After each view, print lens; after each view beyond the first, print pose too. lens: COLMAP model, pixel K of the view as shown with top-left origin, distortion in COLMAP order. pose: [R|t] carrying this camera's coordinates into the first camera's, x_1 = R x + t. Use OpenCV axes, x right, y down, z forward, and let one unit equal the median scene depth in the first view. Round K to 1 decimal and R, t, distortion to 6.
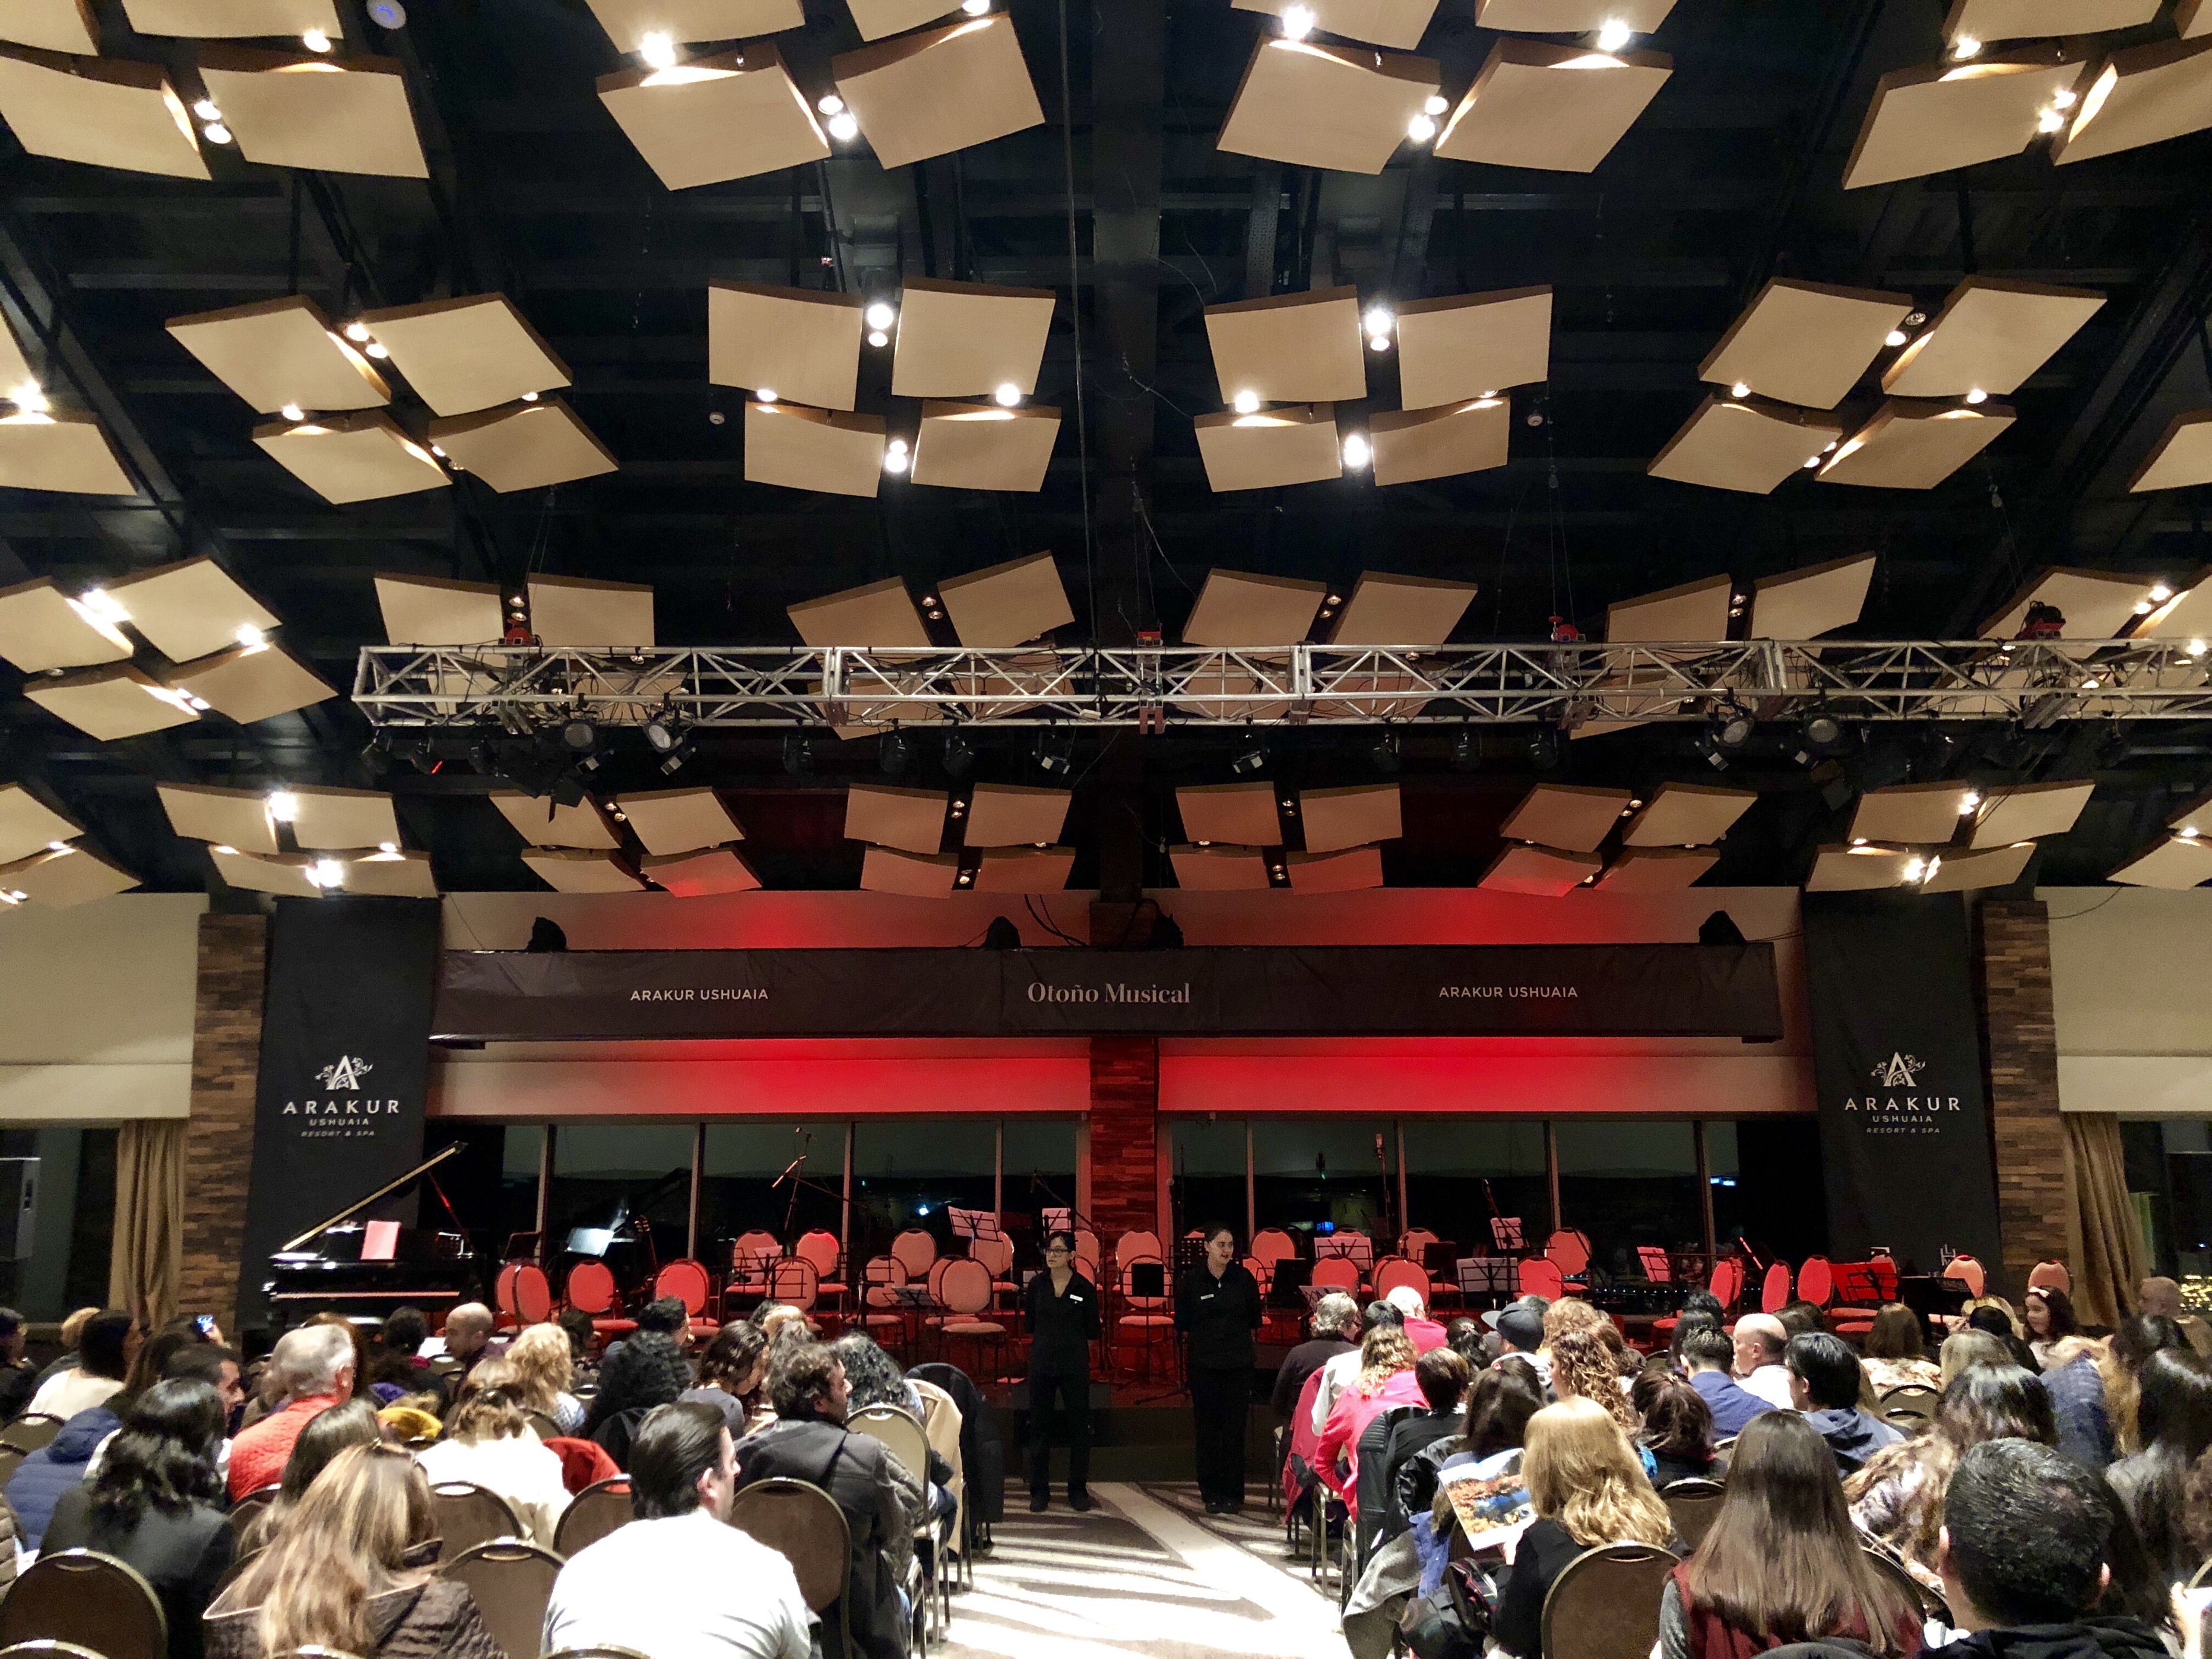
lens RADIAL K [[1717.0, 0, 1101.7], [0, 1717.0, 770.8], [0, 0, 1]] dist [0.010205, 0.002425]
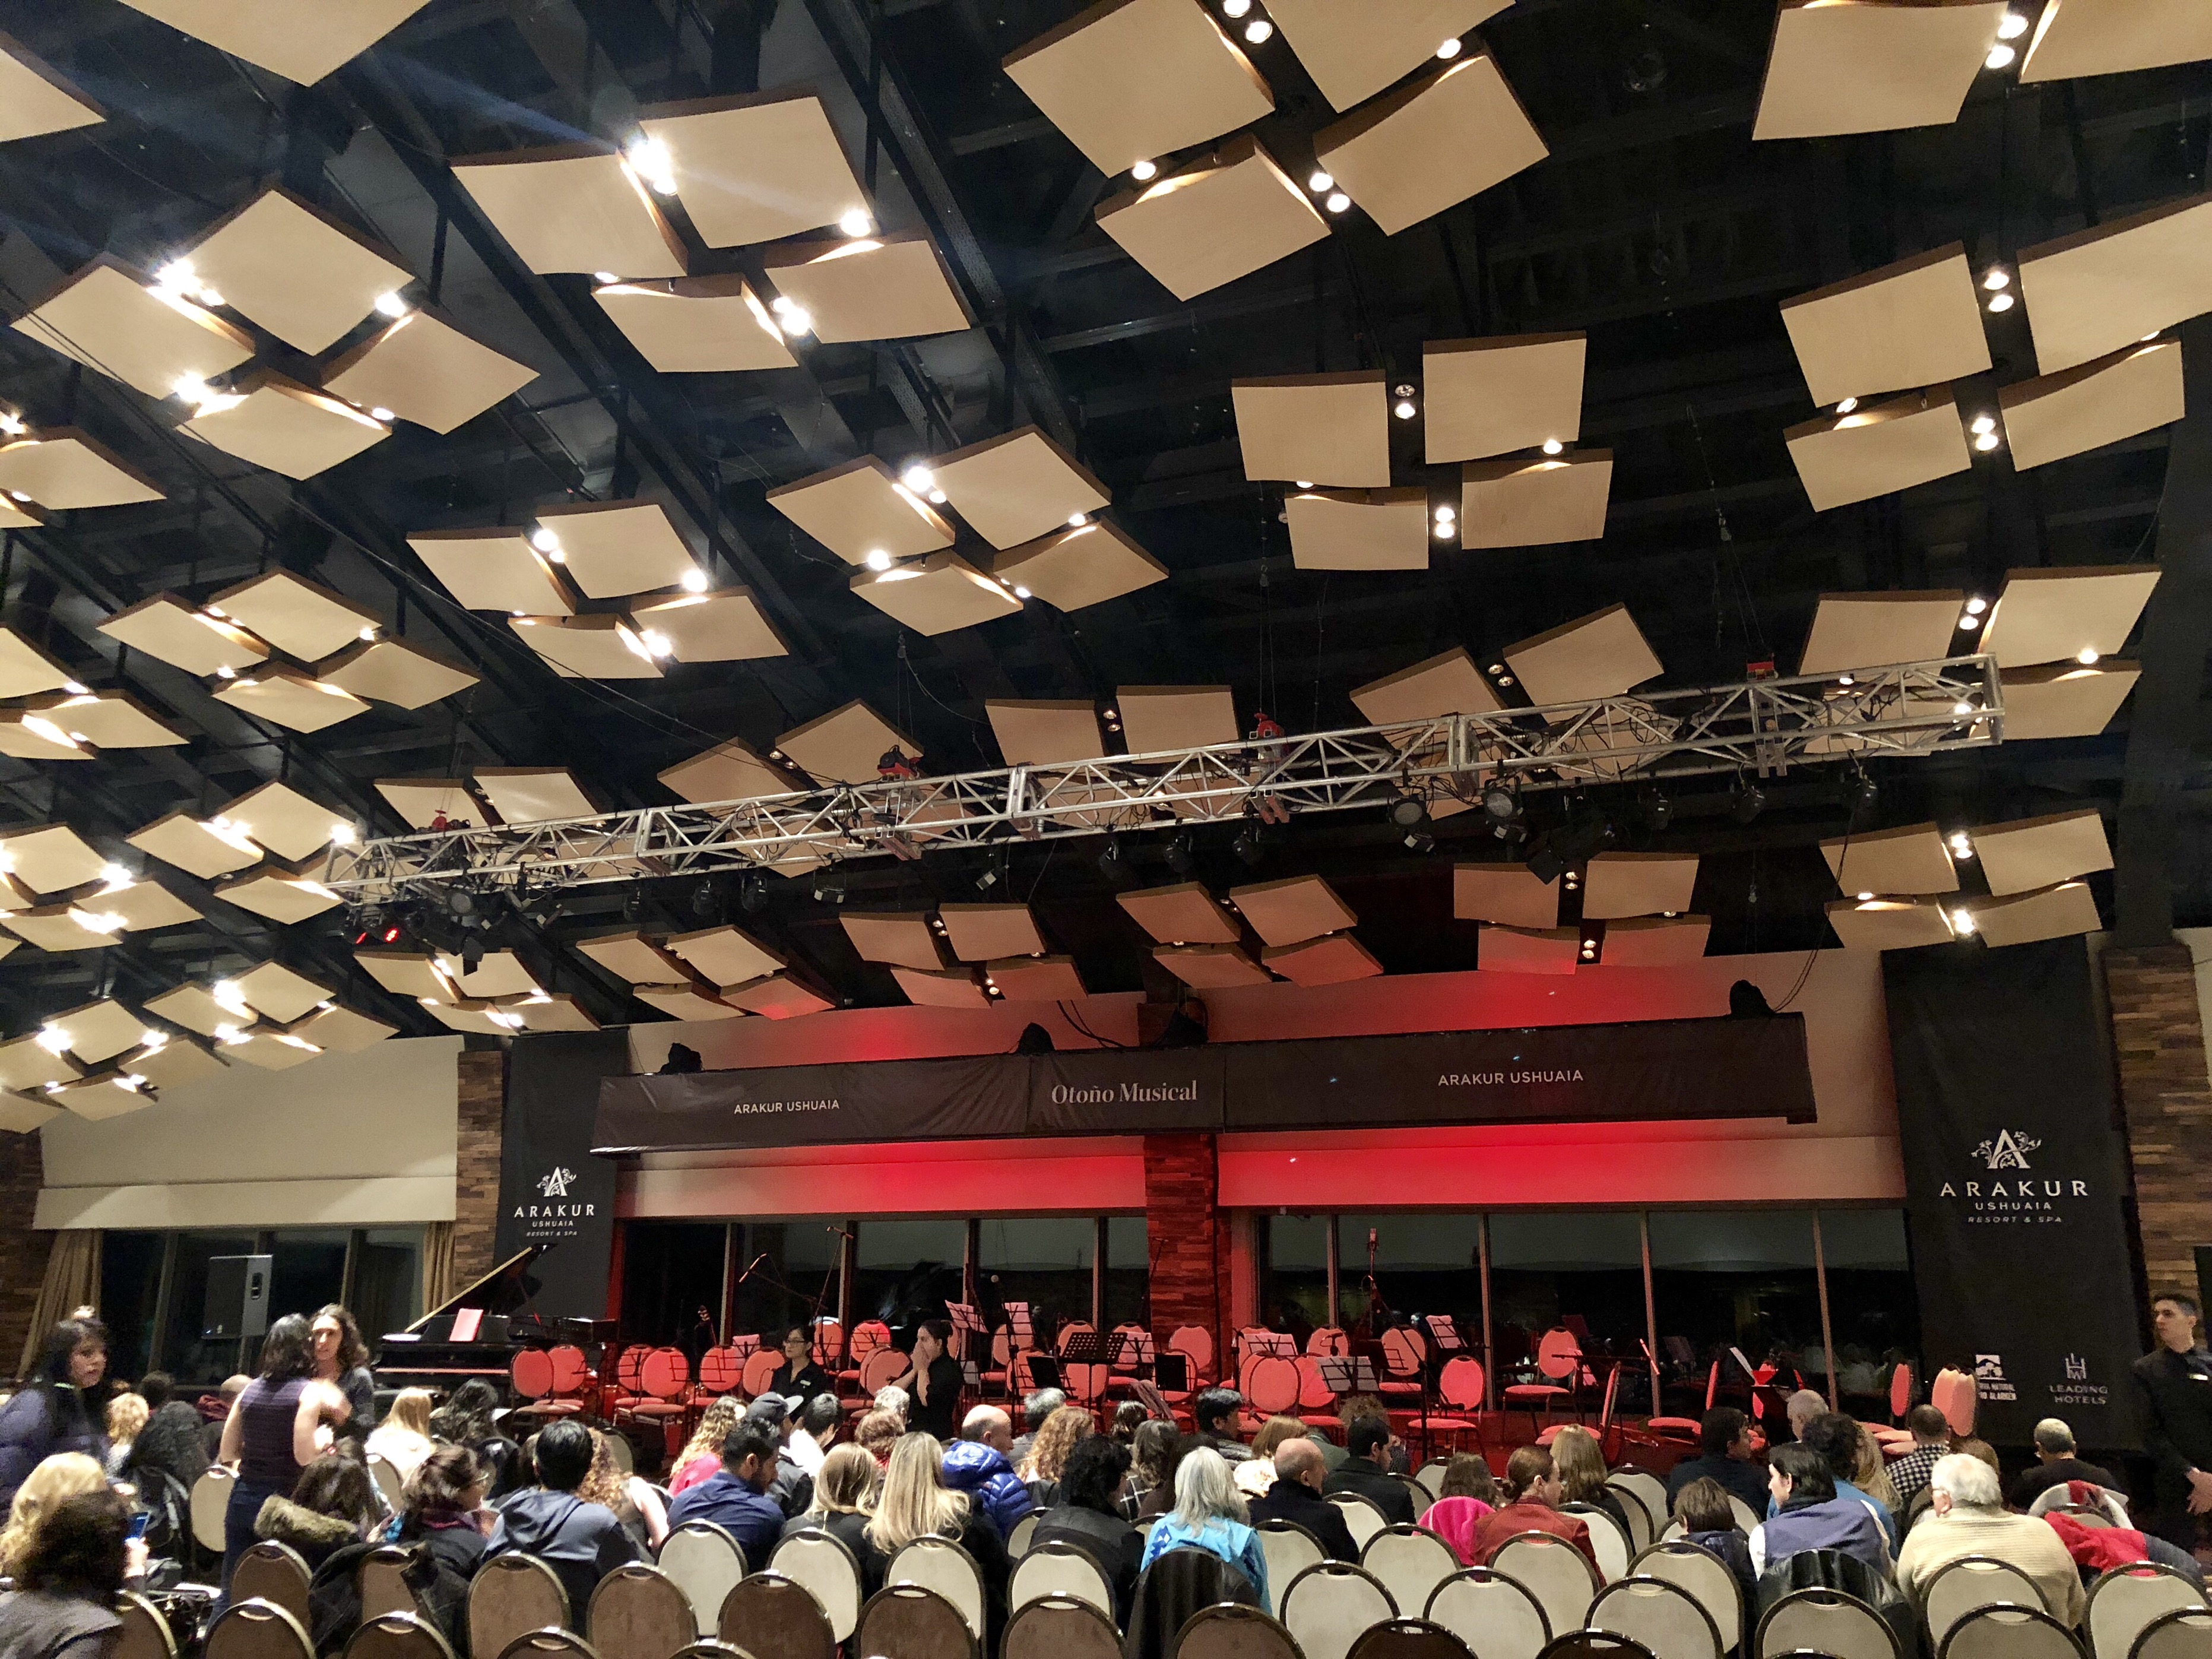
lens RADIAL K [[1763.2, 0, 1105.3], [0, 1763.2, 826.6], [0, 0, 1]] dist [0.016231, 0.002559]
pose [[0.930866, -0.088042, -0.354594, 0.363681], [0.083199, 0.996113, -0.028912, -0.000868], [0.355761, -0.002589, 0.934573, 0.001593]]
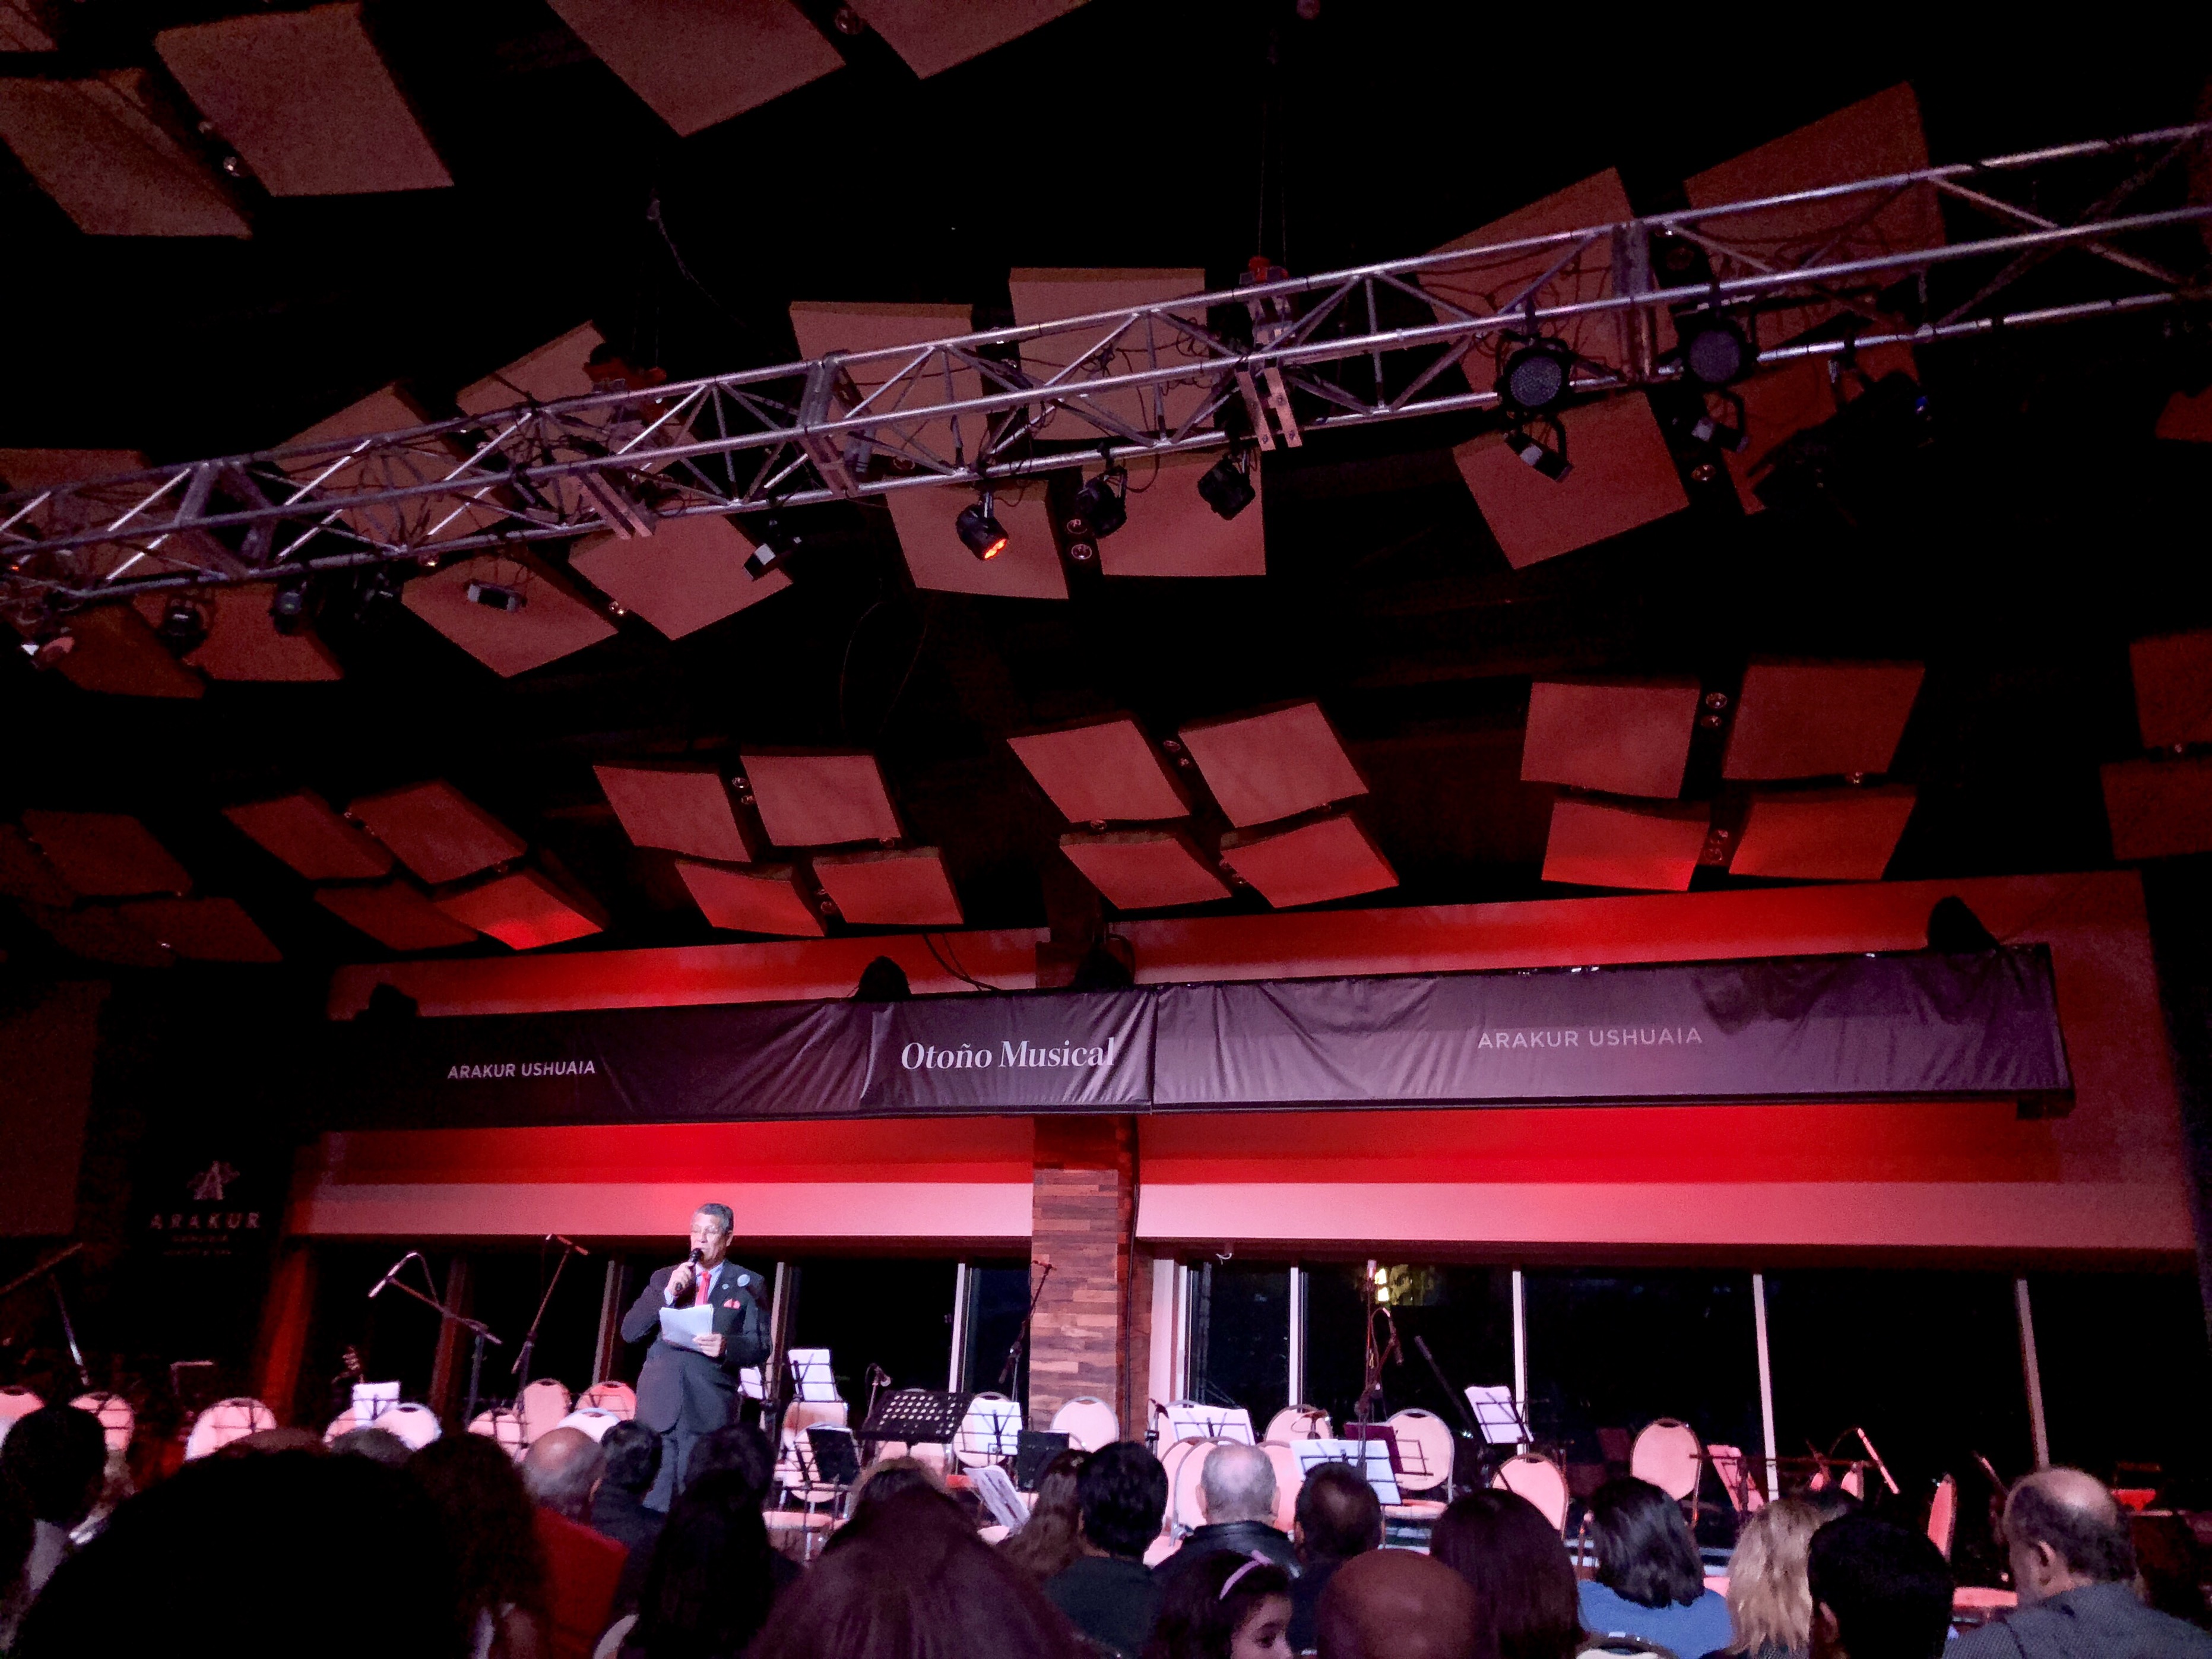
lens RADIAL K [[1787.4, 0, 1109.0], [0, 1787.4, 825.7], [0, 0, 1]] dist [0.006689, 0.006671]
pose [[0.947589, -0.060933, -0.313629, 0.263139], [0.032636, 0.994971, -0.094702, 0.100717], [0.317822, 0.079503, 0.944811, 0.298818]]
